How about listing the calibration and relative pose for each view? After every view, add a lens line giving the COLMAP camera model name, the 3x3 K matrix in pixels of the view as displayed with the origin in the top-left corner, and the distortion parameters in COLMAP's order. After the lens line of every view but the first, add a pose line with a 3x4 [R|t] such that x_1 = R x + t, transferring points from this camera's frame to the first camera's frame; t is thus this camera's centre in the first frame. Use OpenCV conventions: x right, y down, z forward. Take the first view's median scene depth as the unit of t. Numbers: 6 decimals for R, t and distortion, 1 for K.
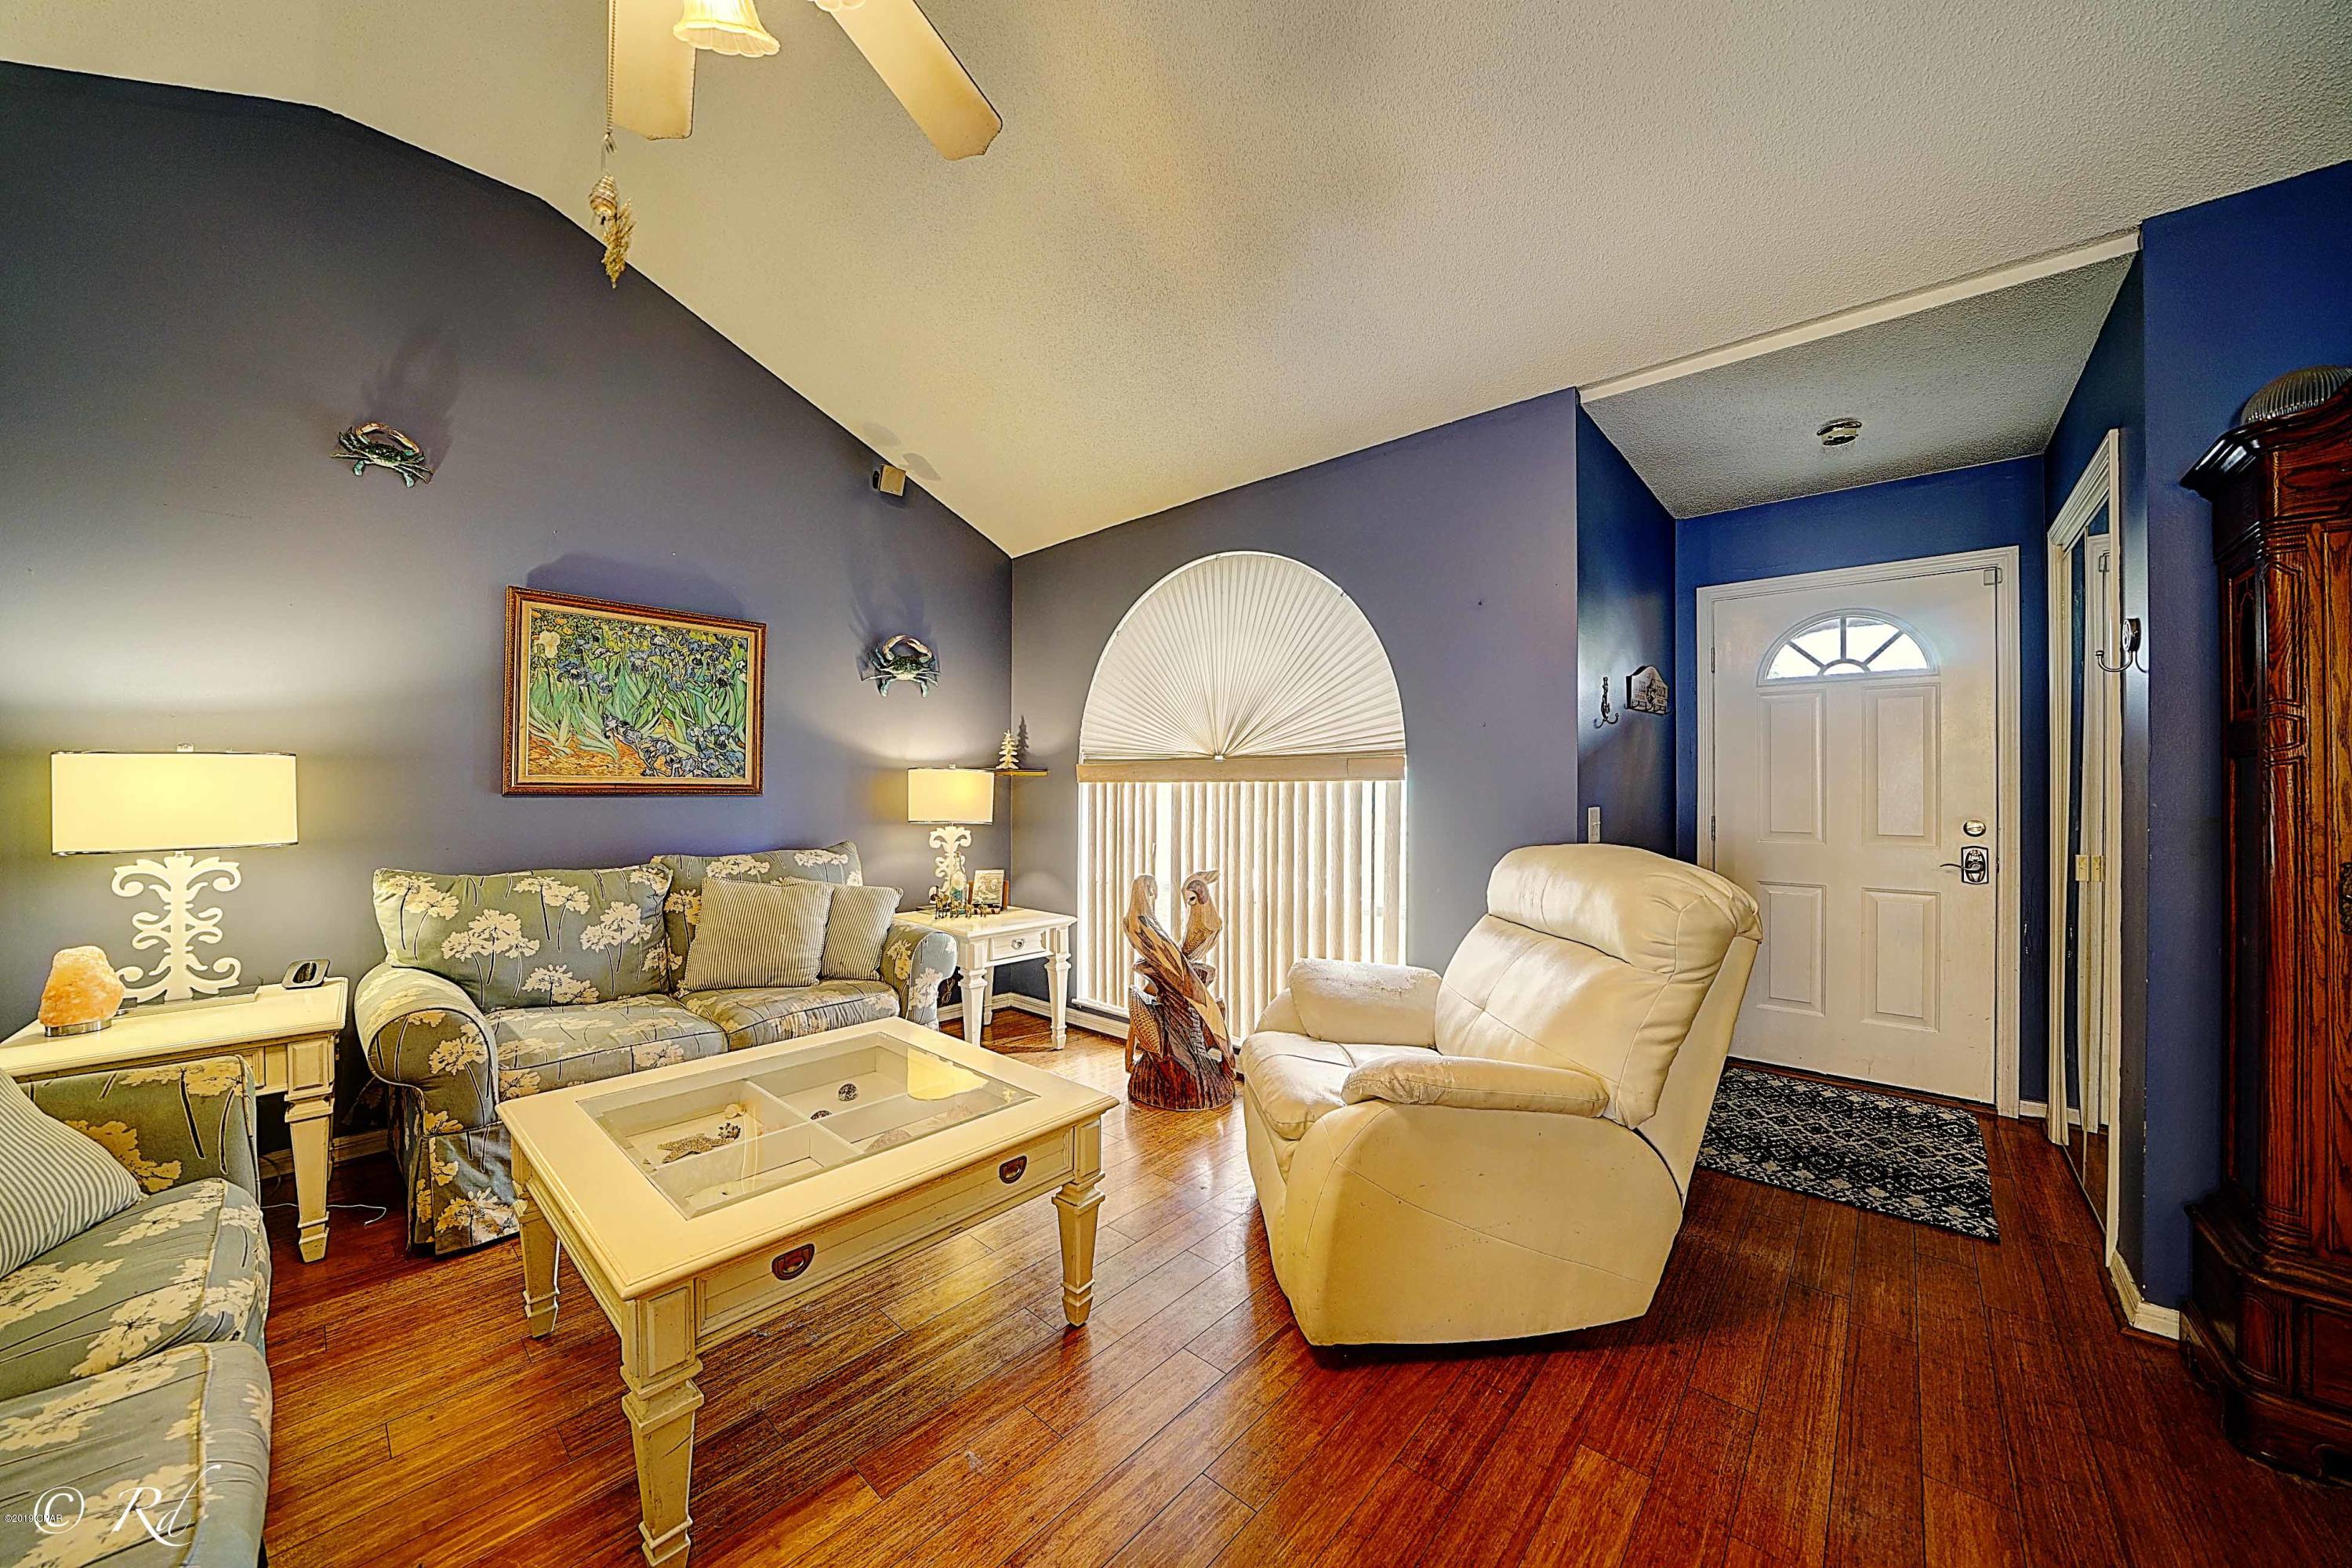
lens RADIAL K [[815.1, 0, 1176.0], [0, 815.1, 784.0], [0, 0, 1]] dist [-0.025728, 0.003670]
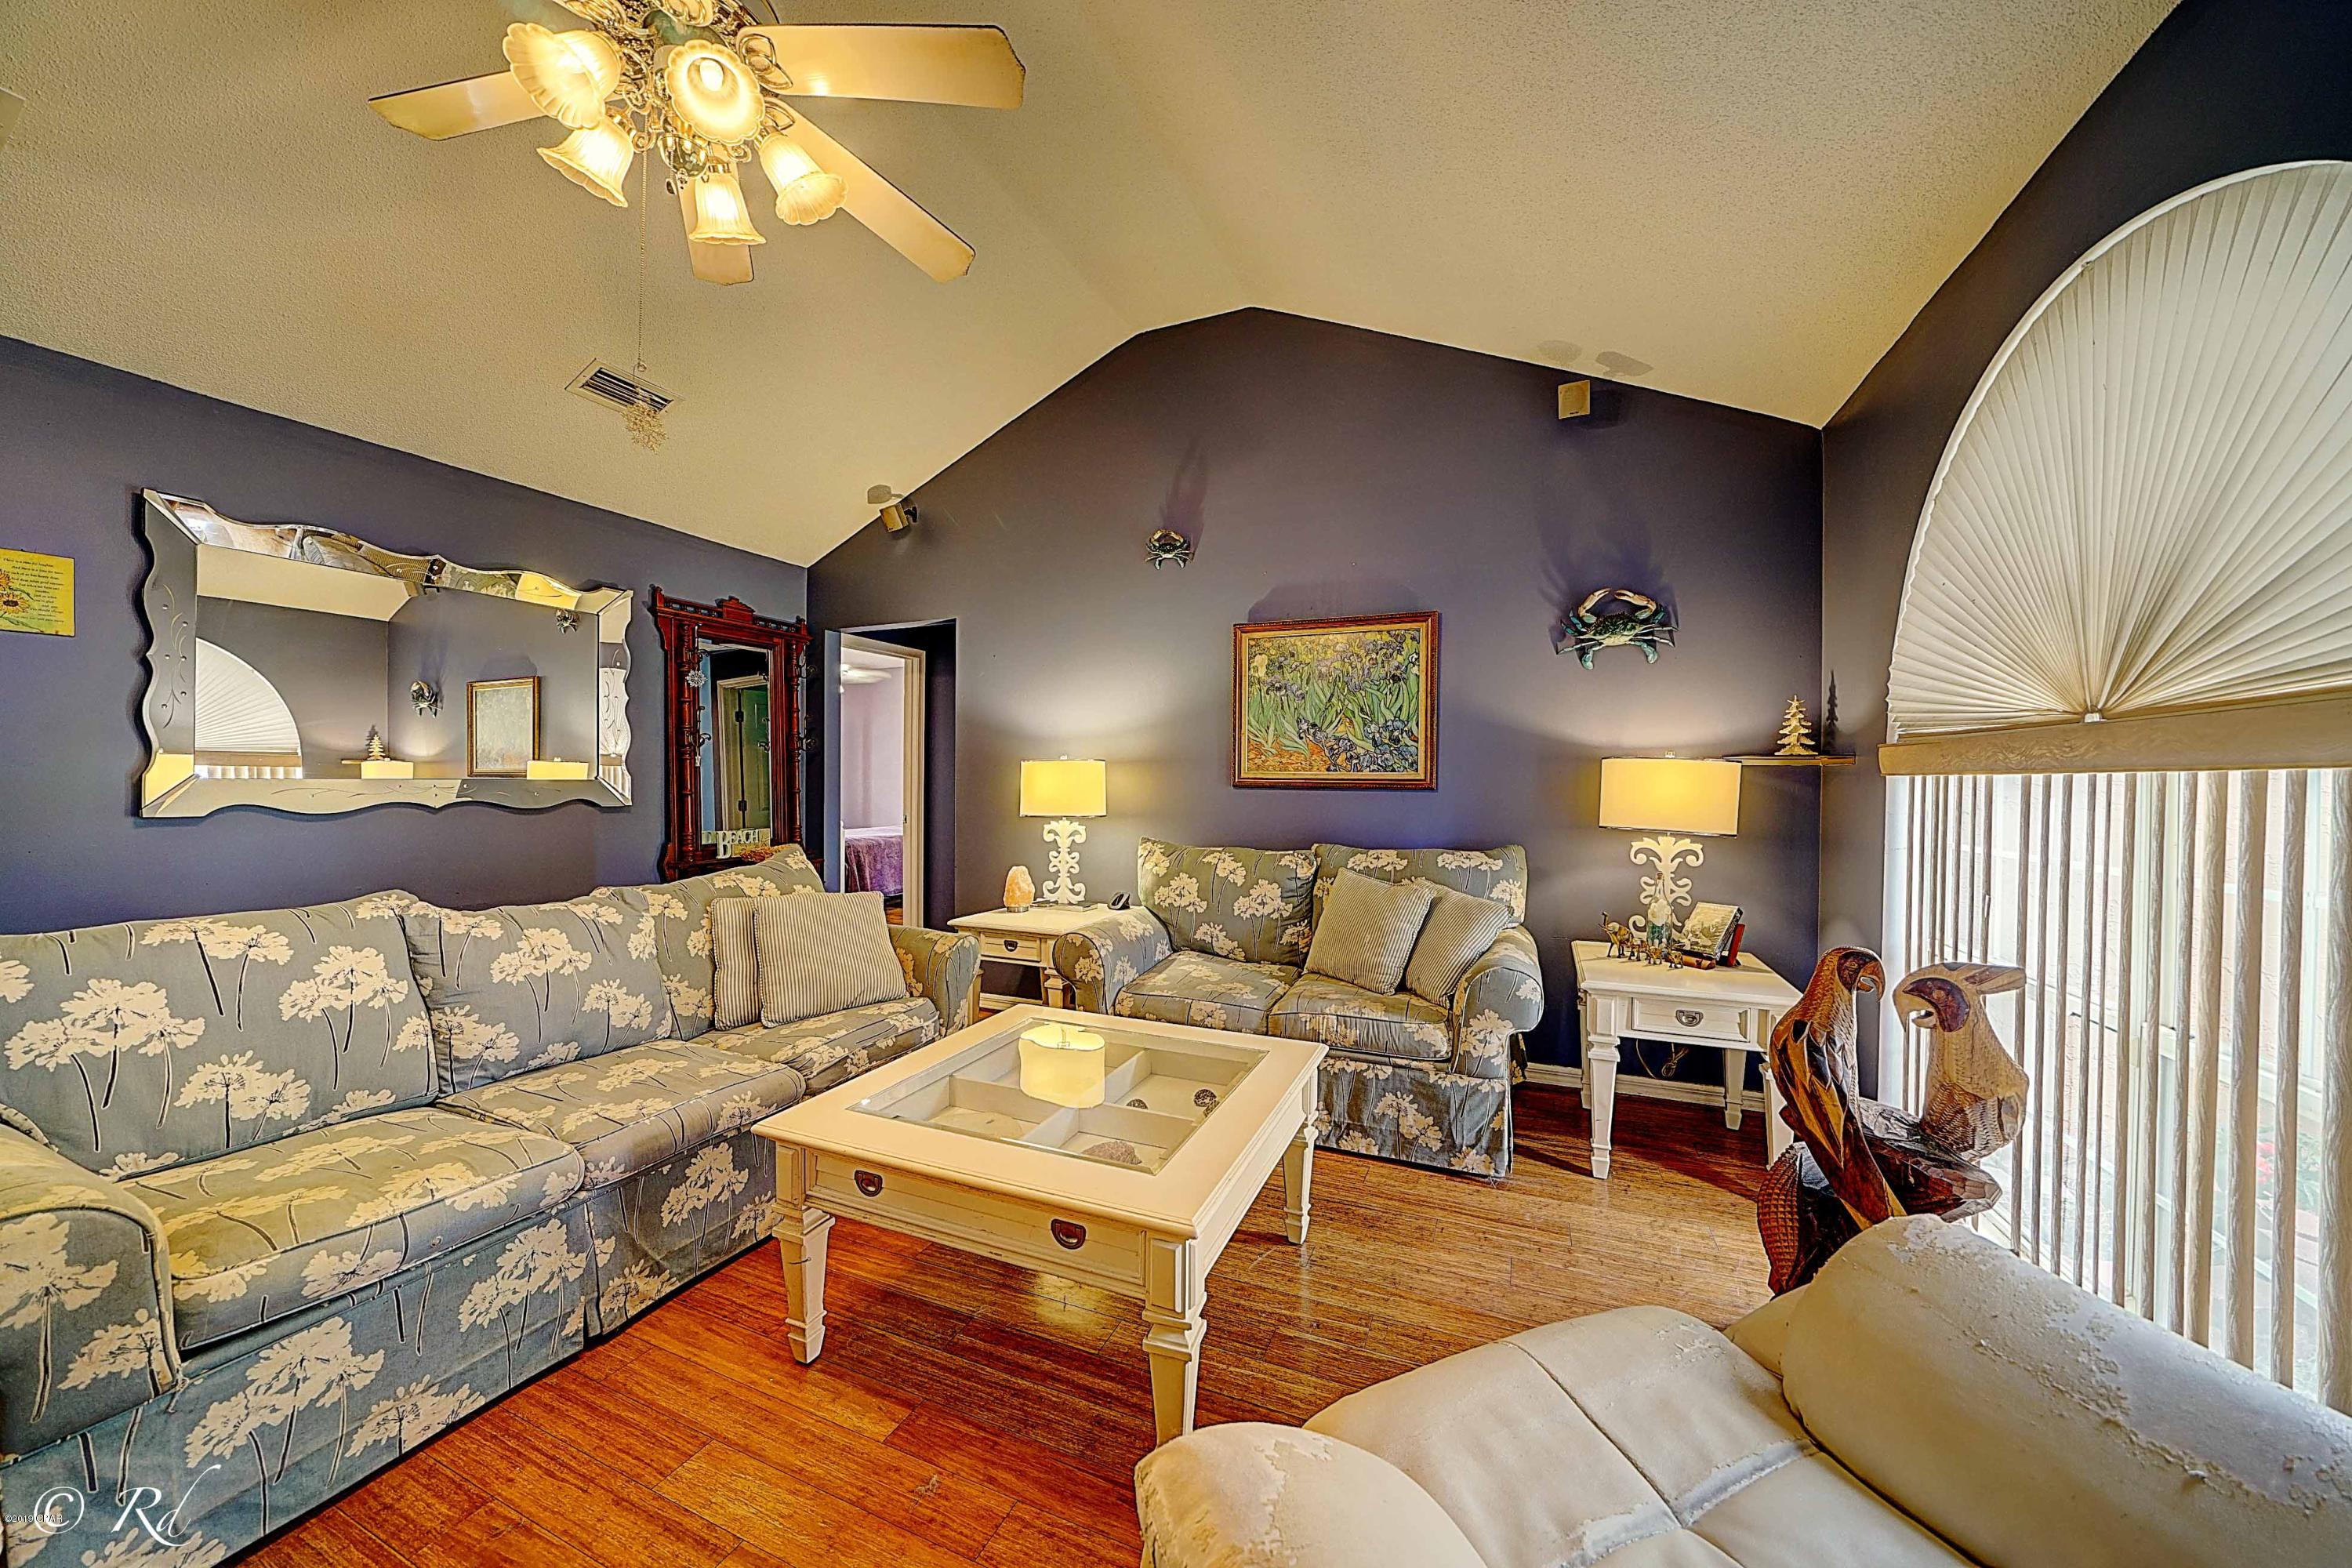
lens RADIAL K [[815.1, 0, 1176.0], [0, 815.1, 784.0], [0, 0, 1]] dist [-0.025728, 0.003670]
pose [[0.323770, 0.002054, -0.946133, 0.340294], [-0.002150, 0.999997, 0.001435, 0.006234], [0.946133, 0.001570, 0.323774, 0.451708]]
